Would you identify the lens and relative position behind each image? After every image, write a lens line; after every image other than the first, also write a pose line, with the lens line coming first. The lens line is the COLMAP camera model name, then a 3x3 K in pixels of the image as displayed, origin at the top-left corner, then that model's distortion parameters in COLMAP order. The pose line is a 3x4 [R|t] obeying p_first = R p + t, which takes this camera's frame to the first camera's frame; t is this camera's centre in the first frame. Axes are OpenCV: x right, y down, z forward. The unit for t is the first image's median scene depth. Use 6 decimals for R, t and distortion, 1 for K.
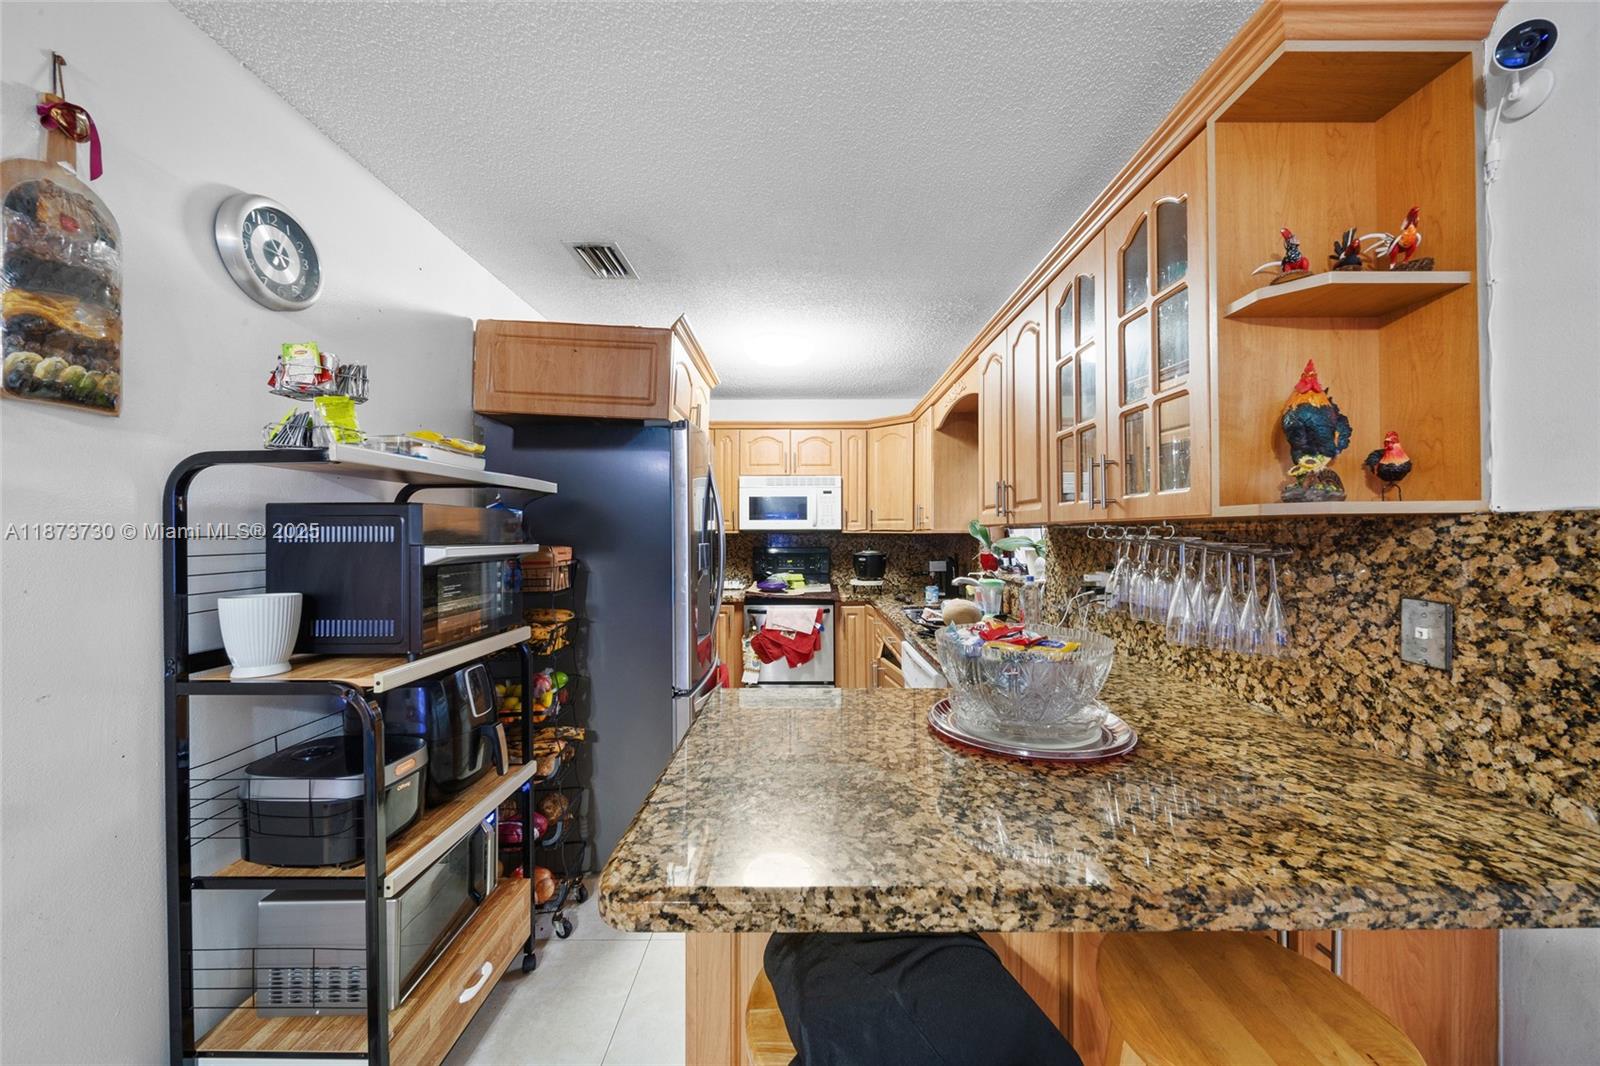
lens RADIAL K [[559.2, 0, 804.8], [0, 559.2, 533.5], [0, 0, 1]] dist [0.001563, -0.000216]
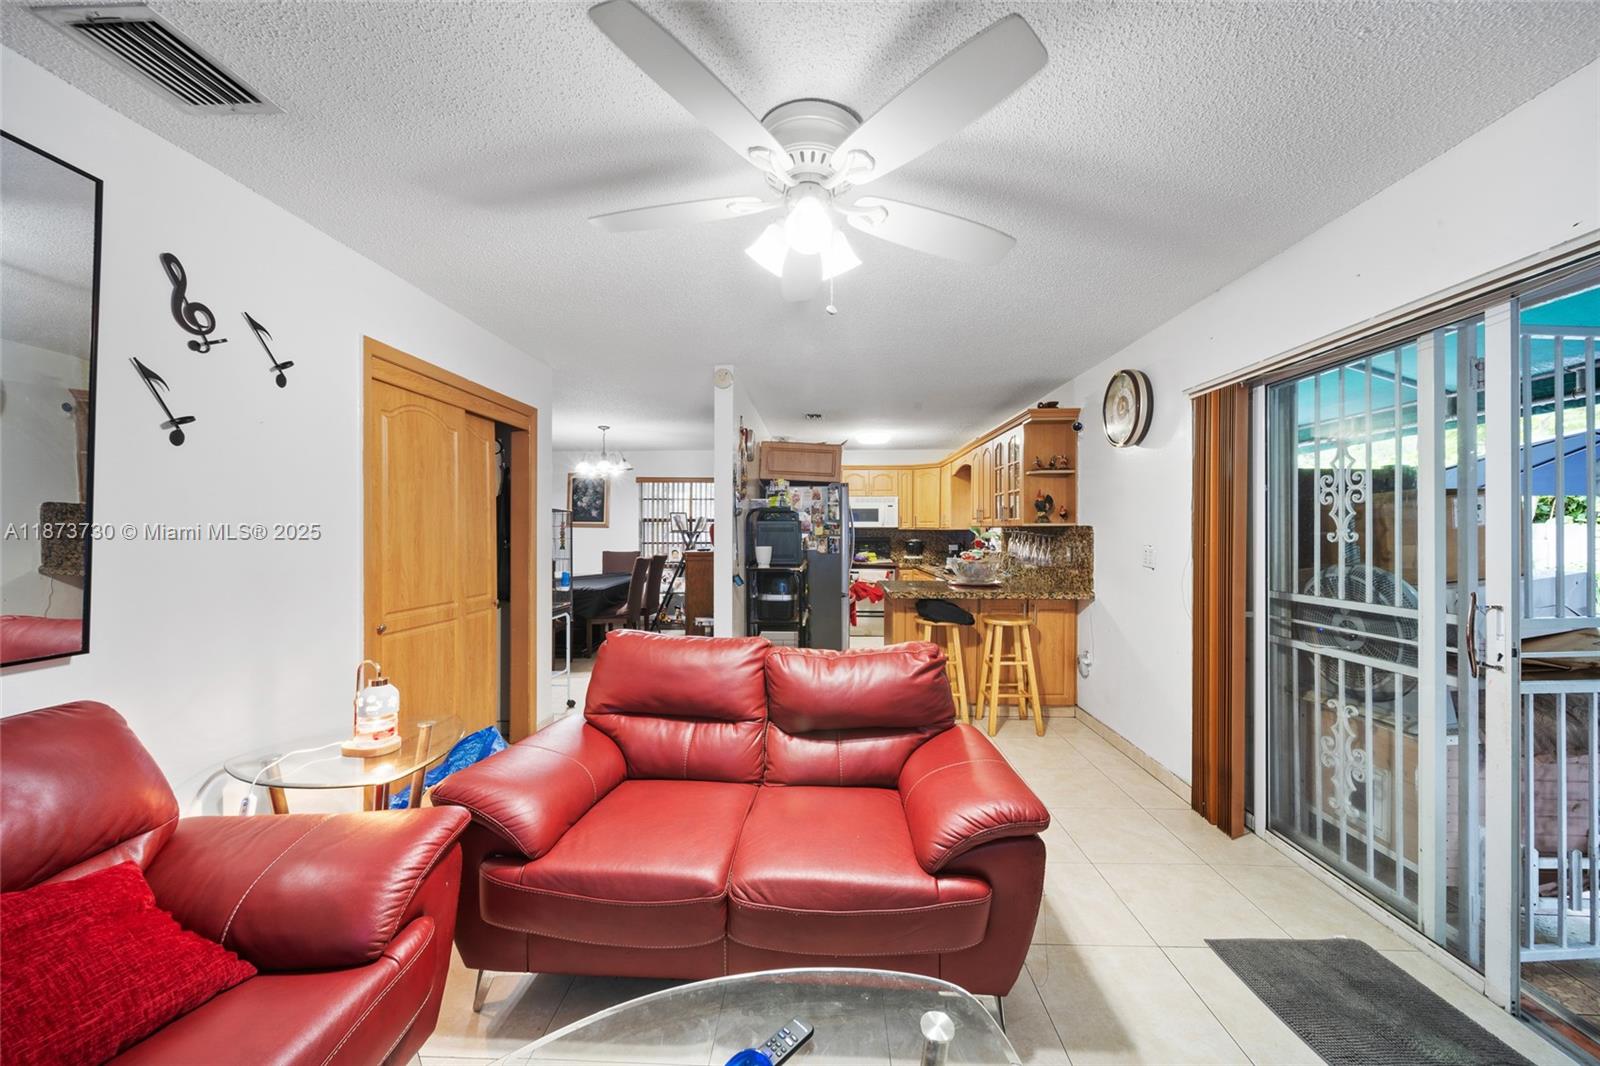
lens RADIAL K [[559.2, 0, 804.8], [0, 559.2, 533.5], [0, 0, 1]] dist [0.001563, -0.000216]
pose [[0.999382, 0.004124, -0.034909, -0.177465], [-0.003840, 0.999959, 0.008214, -0.001160], [0.034942, -0.008074, 0.999357, -0.814541]]
